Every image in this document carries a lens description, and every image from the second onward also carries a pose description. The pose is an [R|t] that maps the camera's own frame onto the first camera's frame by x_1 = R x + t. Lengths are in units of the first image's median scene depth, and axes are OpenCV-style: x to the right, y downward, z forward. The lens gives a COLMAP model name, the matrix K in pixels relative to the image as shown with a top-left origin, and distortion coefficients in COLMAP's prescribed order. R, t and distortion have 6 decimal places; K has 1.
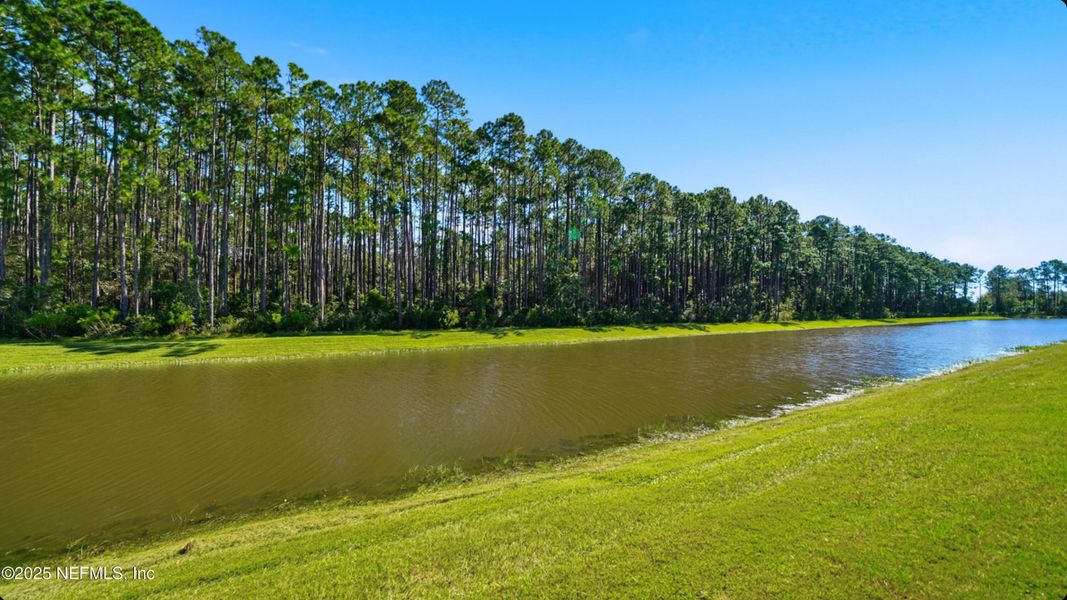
lens RADIAL K [[388.2, 0, 525.6], [0, 388.2, 314.9], [0, 0, 1]] dist [-0.013206, 0.000428]
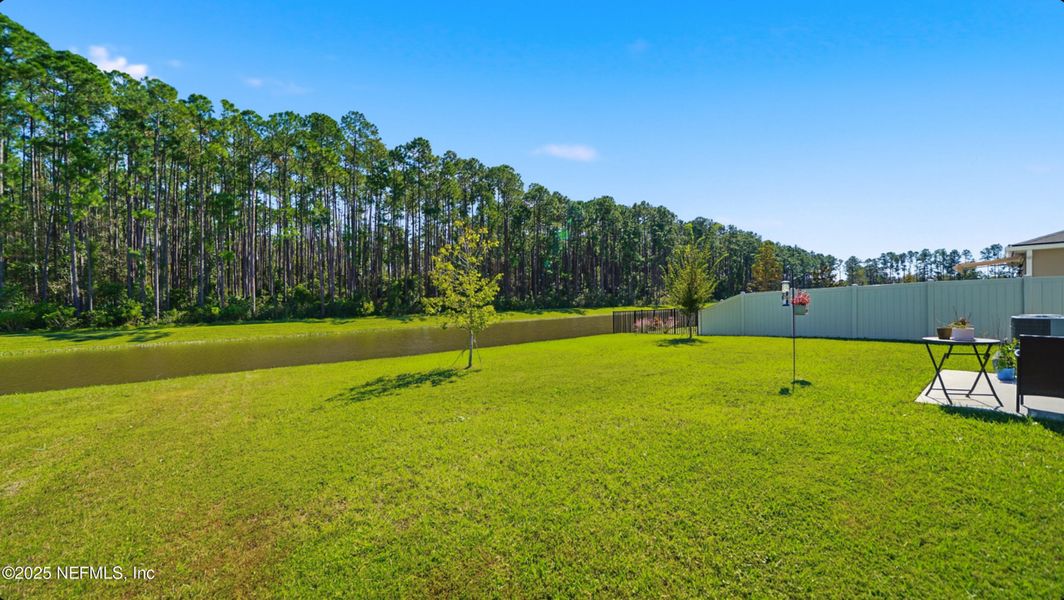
lens RADIAL K [[387.1, 0, 528.6], [0, 387.1, 303.3], [0, 0, 1]] dist [-0.013206, 0.000428]
pose [[0.989042, -0.012149, 0.147132, 0.127438], [0.010575, 0.999878, 0.011479, -0.014065], [-0.147254, -0.009798, 0.989050, -0.275582]]
